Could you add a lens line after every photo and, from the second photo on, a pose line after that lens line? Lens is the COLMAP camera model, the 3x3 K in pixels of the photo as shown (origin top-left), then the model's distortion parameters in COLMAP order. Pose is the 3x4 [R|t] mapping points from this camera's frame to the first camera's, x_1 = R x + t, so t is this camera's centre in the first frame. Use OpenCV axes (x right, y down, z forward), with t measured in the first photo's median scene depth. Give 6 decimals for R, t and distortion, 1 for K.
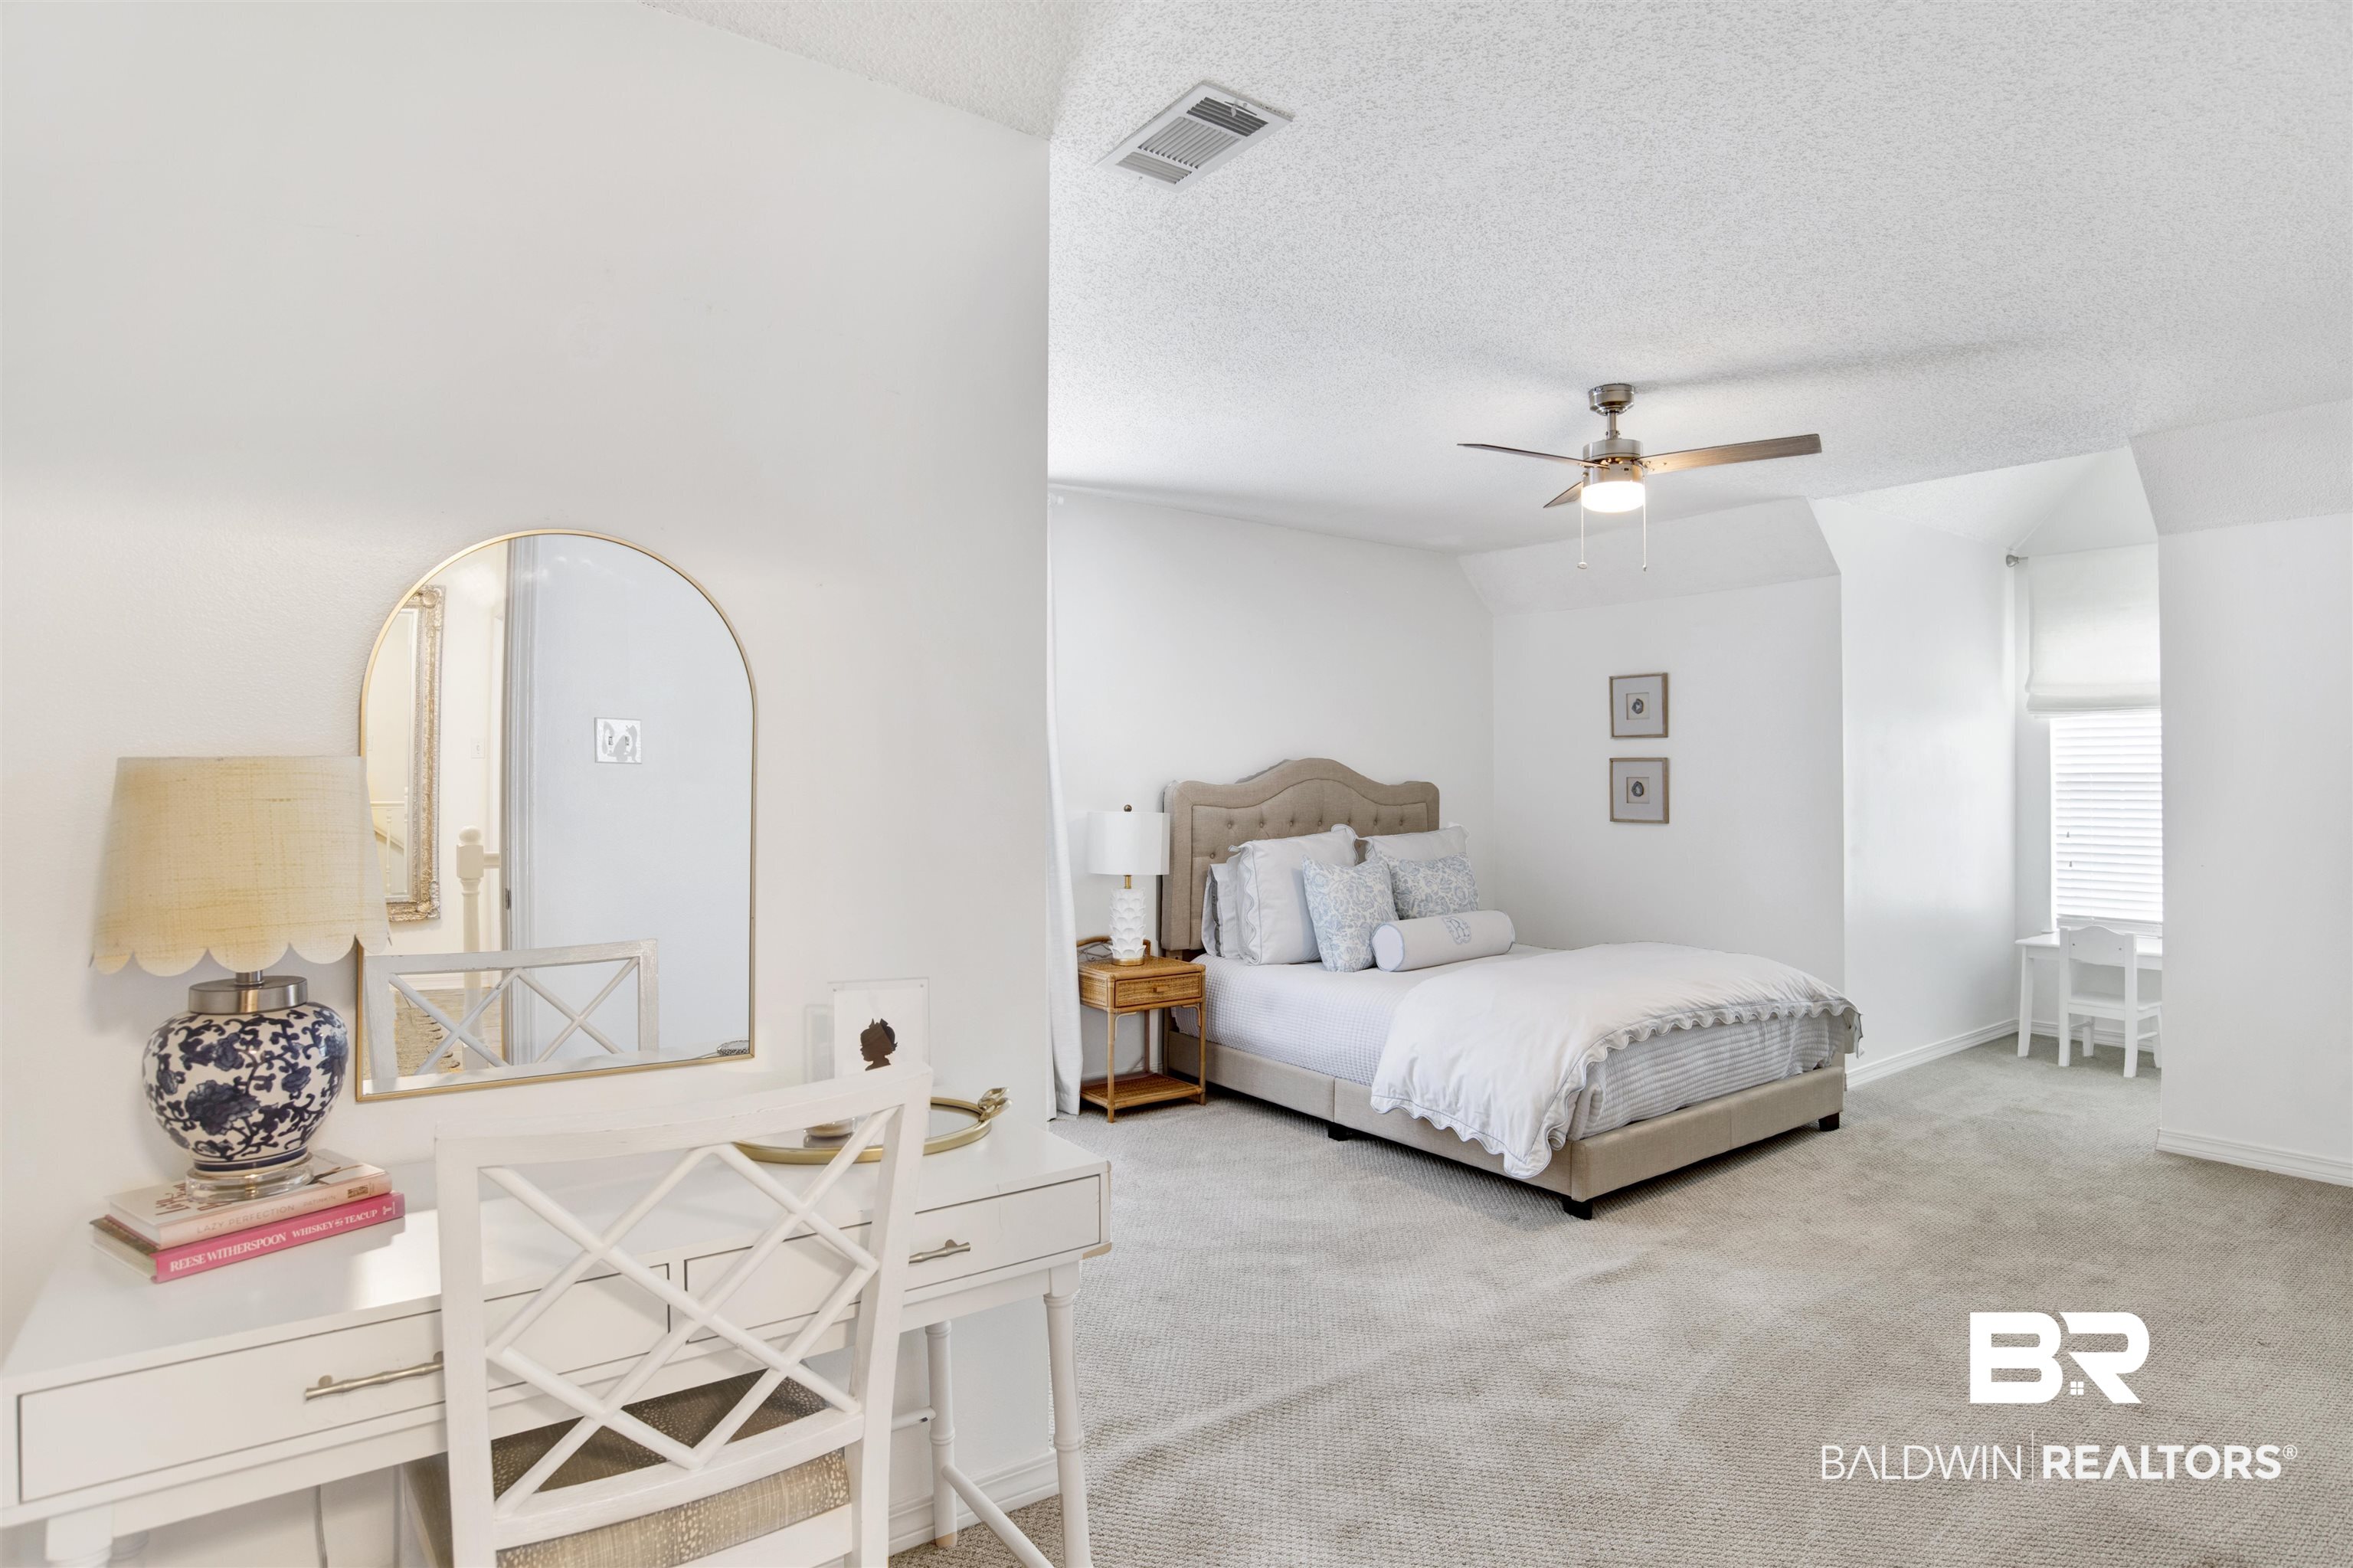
lens RADIAL K [[1247.1, 0, 1177.9], [0, 1247.1, 781.9], [0, 0, 1]] dist [-0.057445, 0.019062]
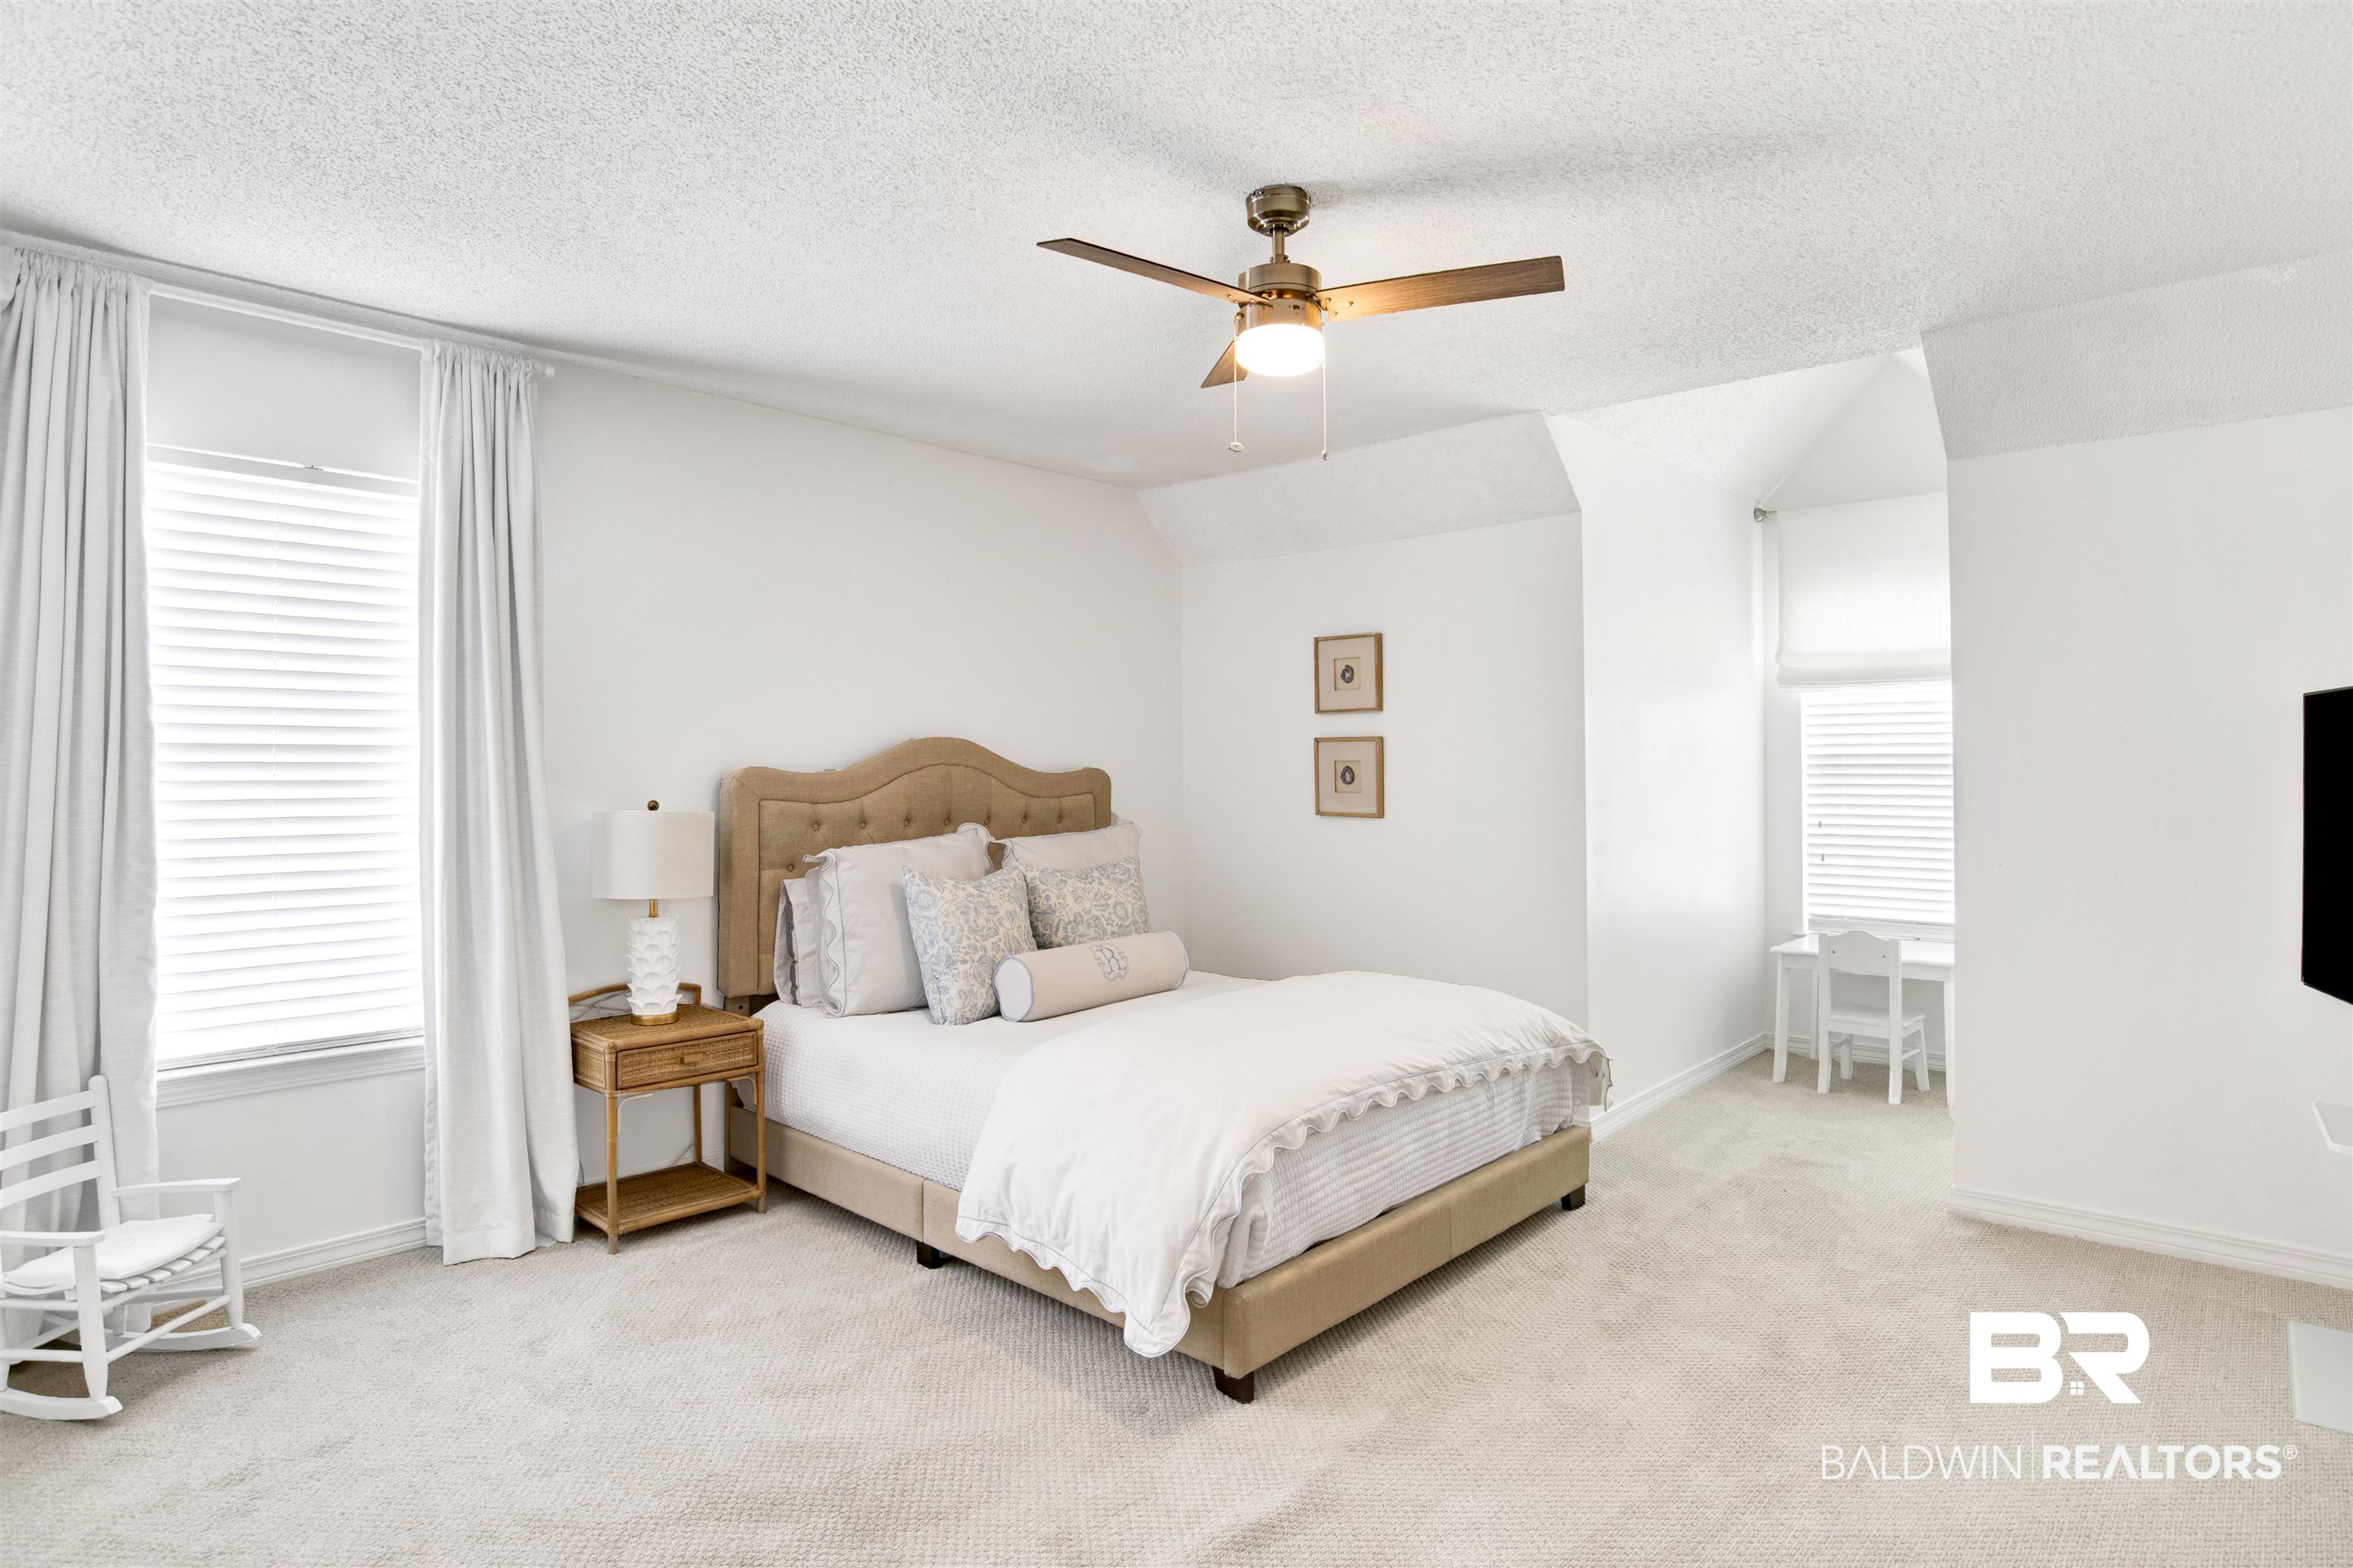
lens RADIAL K [[1247.1, 0, 1168.3], [0, 1247.1, 773.6], [0, 0, 1]] dist [-0.057445, 0.019062]
pose [[0.983235, -0.004703, 0.182281, 0.125478], [0.004507, 0.999989, 0.001486, 0.003565], [-0.182286, -0.000639, 0.983245, 0.253277]]
